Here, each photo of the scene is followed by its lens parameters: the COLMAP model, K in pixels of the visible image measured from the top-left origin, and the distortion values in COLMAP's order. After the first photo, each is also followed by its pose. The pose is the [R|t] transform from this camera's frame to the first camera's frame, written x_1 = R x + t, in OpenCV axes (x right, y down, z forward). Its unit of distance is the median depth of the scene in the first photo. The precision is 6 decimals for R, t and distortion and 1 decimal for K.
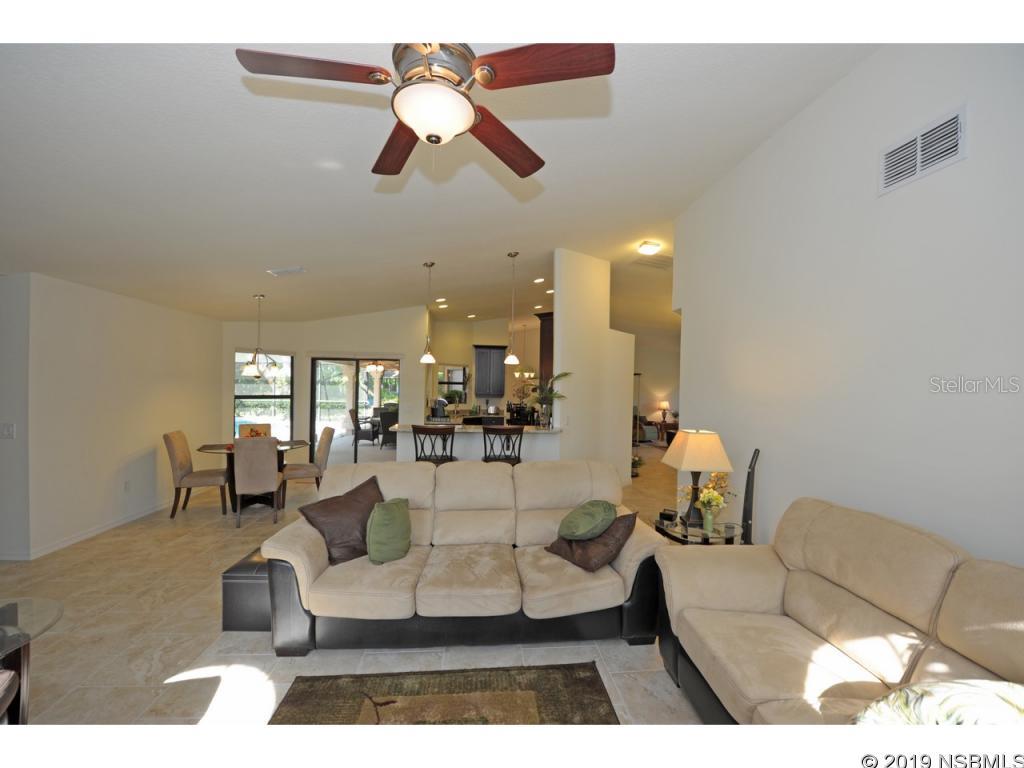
lens RADIAL K [[406.5, 0, 508.2], [0, 406.5, 389.1], [0, 0, 1]] dist [-0.016857, -0.001766]
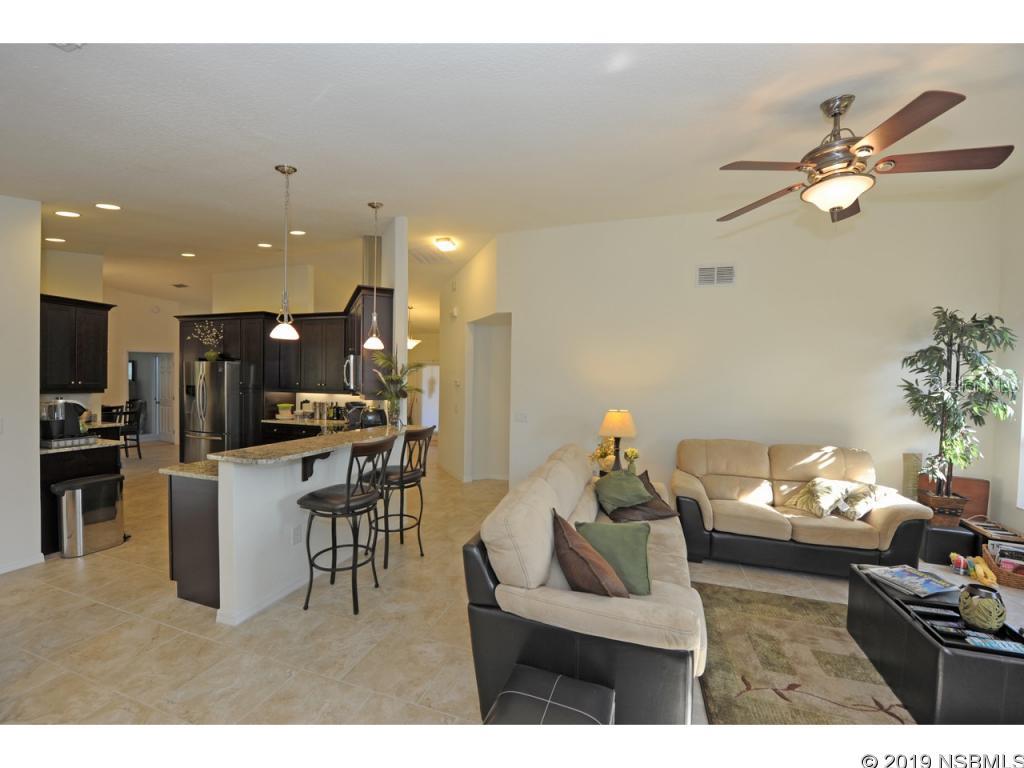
lens RADIAL K [[406.5, 0, 508.2], [0, 406.5, 389.1], [0, 0, 1]] dist [-0.016857, -0.001766]
pose [[0.390935, -0.029836, 0.919935, -0.474827], [-0.003460, 0.999420, 0.033885, -0.010038], [-0.920412, -0.016430, 0.390605, 0.367794]]
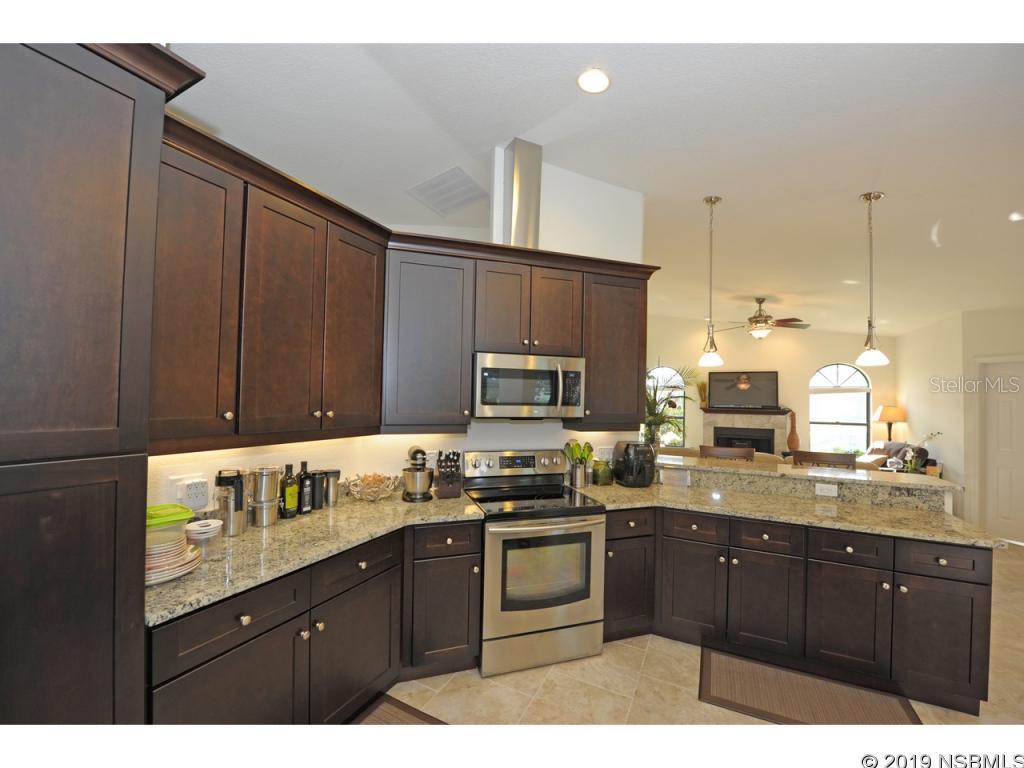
lens RADIAL K [[403.9, 0, 507.9], [0, 403.9, 389.4], [0, 0, 1]] dist [-0.016863, -0.002209]
pose [[-0.847116, -0.026058, 0.530769, -0.046560], [-0.033156, 0.999443, -0.003850, -0.009259], [-0.530373, -0.020859, -0.847508, 1.364651]]
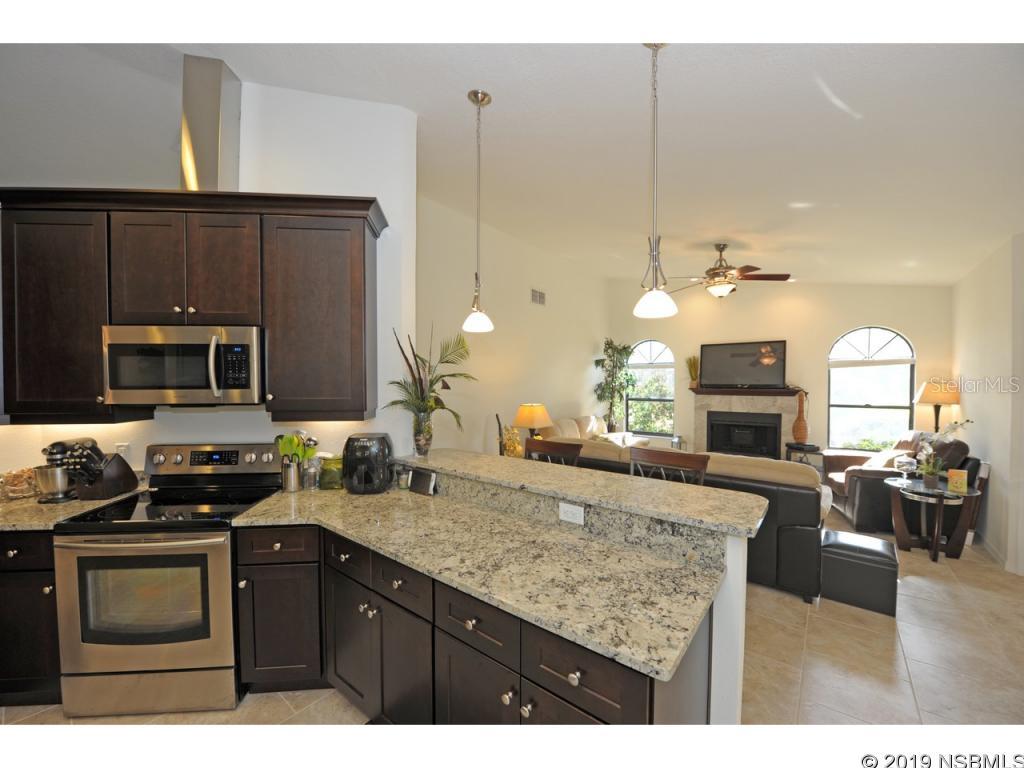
lens RADIAL K [[403.9, 0, 507.9], [0, 403.9, 389.4], [0, 0, 1]] dist [-0.016863, -0.002209]
pose [[-0.726022, -0.036314, 0.686712, -0.271920], [-0.010623, 0.999078, 0.041601, -0.011577], [-0.687590, 0.022908, -0.725738, 1.044457]]
